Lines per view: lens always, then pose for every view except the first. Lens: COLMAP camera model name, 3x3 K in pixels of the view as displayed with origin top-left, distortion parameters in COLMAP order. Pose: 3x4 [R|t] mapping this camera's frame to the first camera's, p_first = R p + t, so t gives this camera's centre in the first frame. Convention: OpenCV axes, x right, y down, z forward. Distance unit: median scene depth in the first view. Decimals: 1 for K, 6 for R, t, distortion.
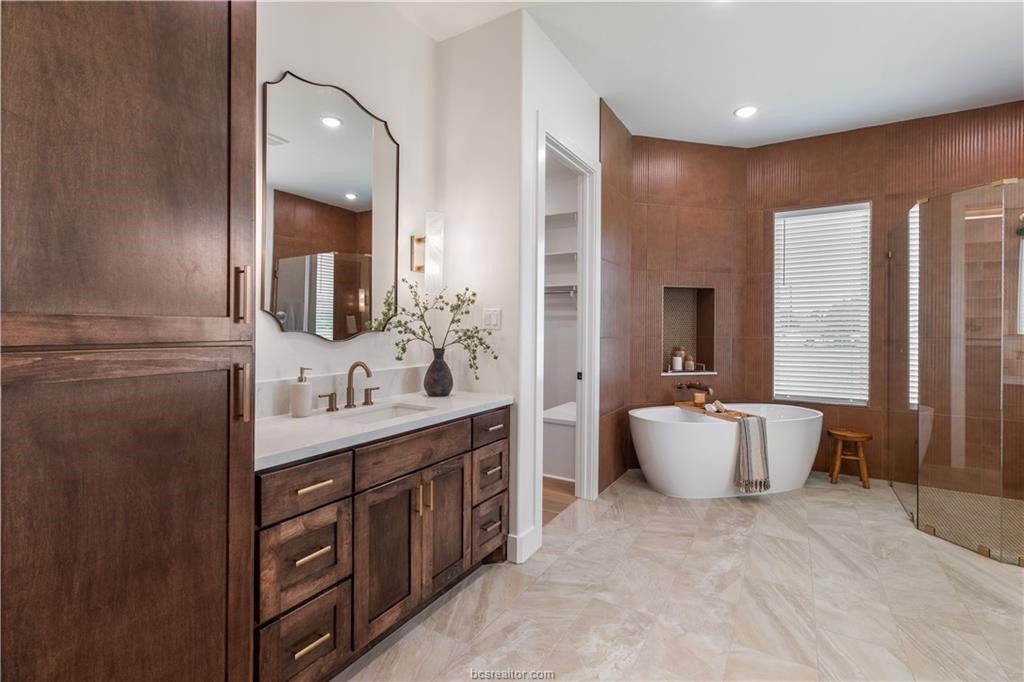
lens RADIAL K [[468.1, 0, 513.2], [0, 468.1, 335.0], [0, 0, 1]] dist [0.001399, 0.000023]
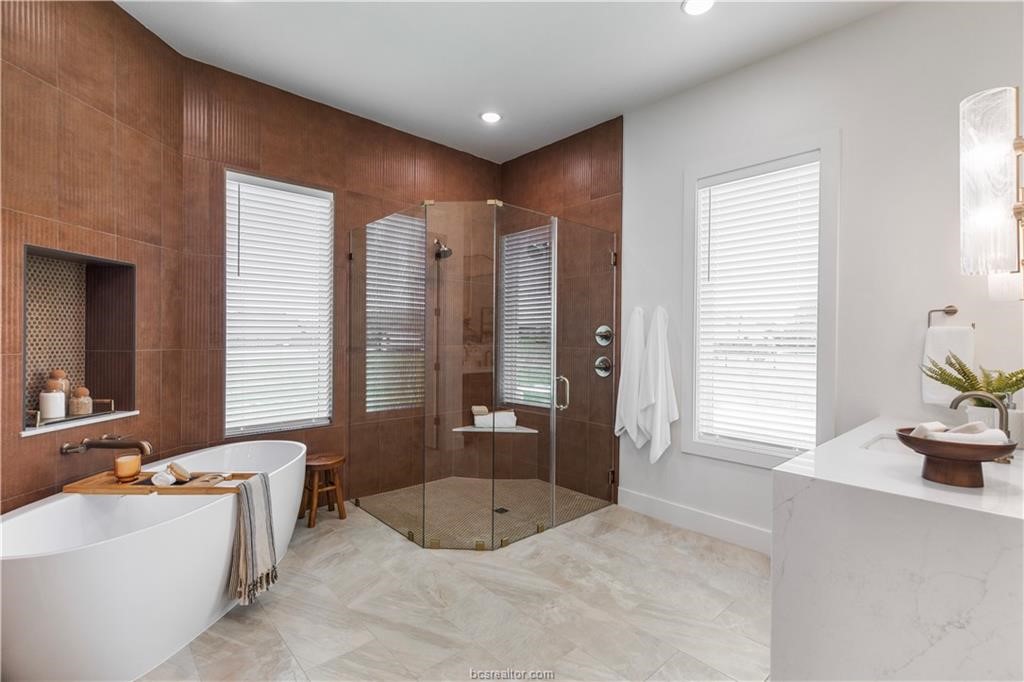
lens RADIAL K [[468.1, 0, 515.3], [0, 468.1, 338.0], [0, 0, 1]] dist [0.001399, 0.000023]
pose [[0.274753, -0.007177, 0.961488, 0.001792], [0.005153, 0.999969, 0.005991, -0.013904], [-0.961501, 0.003308, 0.274781, 0.442232]]
